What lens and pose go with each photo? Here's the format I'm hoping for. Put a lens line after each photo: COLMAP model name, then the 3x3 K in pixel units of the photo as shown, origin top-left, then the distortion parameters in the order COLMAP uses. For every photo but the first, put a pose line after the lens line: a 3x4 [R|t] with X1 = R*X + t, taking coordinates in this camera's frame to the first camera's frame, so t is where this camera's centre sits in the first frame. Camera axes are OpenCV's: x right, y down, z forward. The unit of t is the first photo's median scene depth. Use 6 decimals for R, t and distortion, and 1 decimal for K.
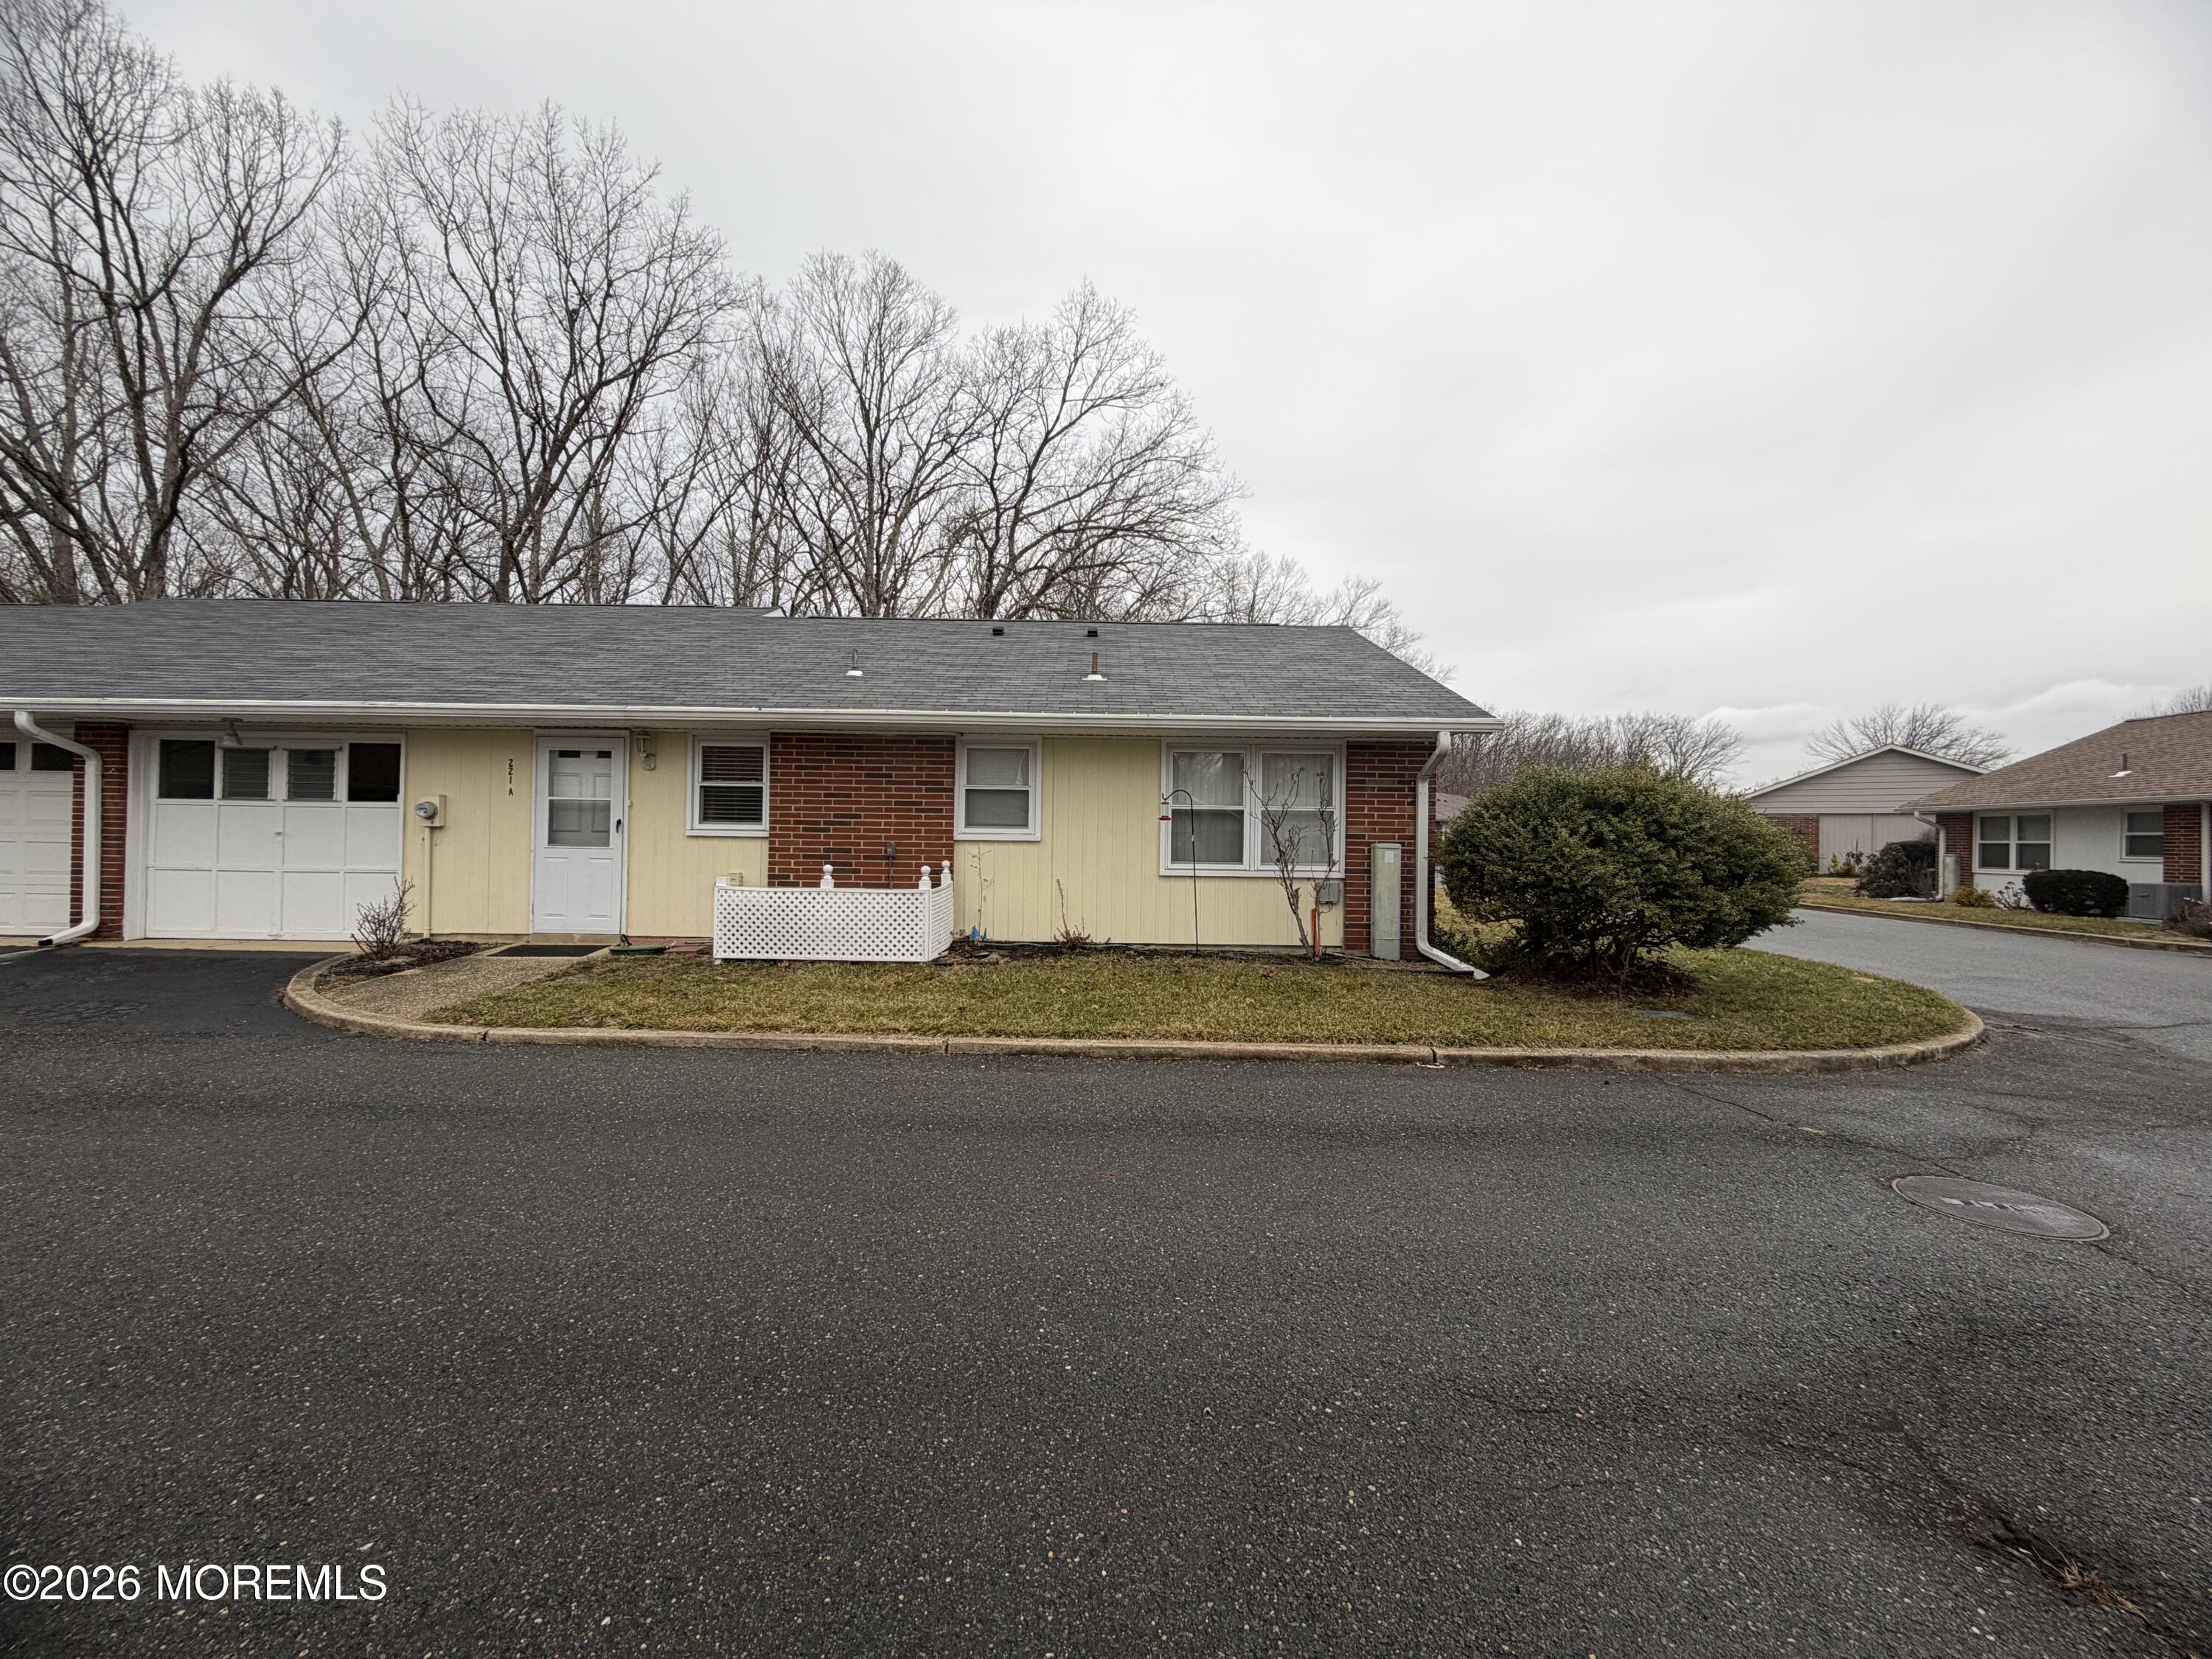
lens RADIAL K [[876.4, 0, 1106.2], [0, 876.4, 833.5], [0, 0, 1]] dist [-0.000873, -0.000045]
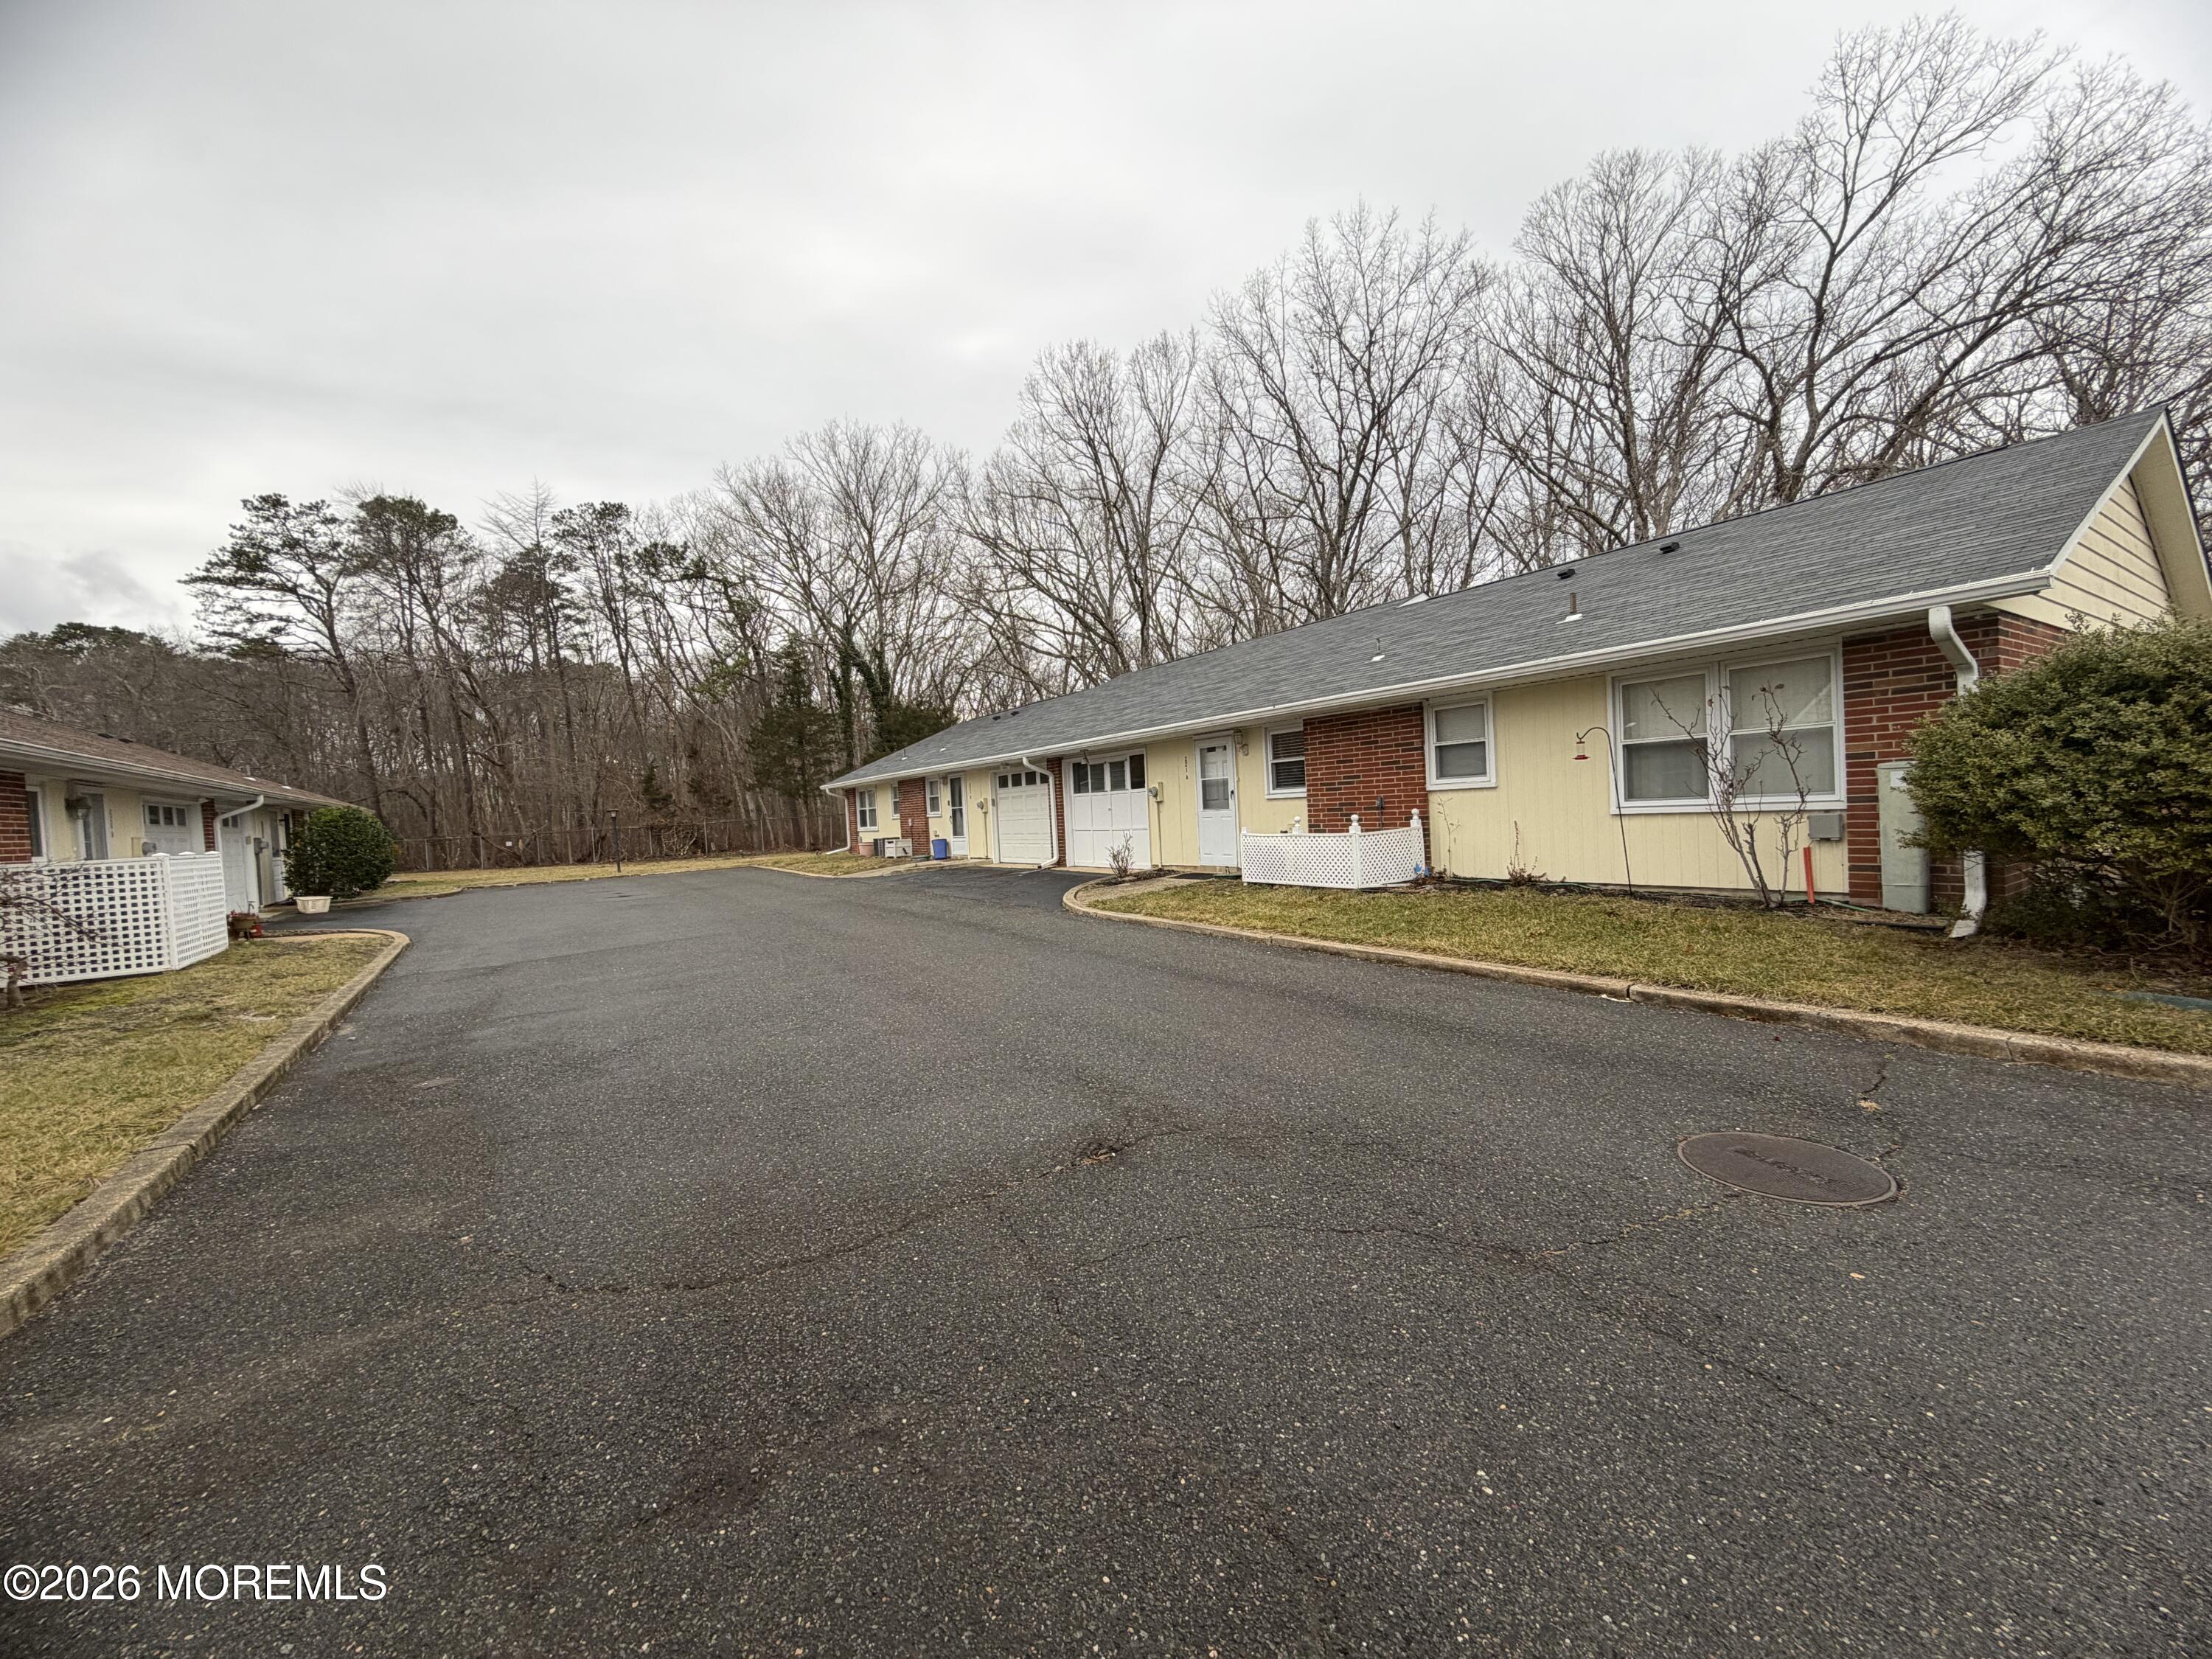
lens RADIAL K [[876.4, 0, 1099.4], [0, 876.4, 831.6], [0, 0, 1]] dist [-0.000873, -0.000045]
pose [[0.546026, -0.020905, -0.837508, 0.569531], [0.065186, 0.997718, 0.017595, 0.012810], [0.835229, -0.064201, 0.546142, -0.011845]]
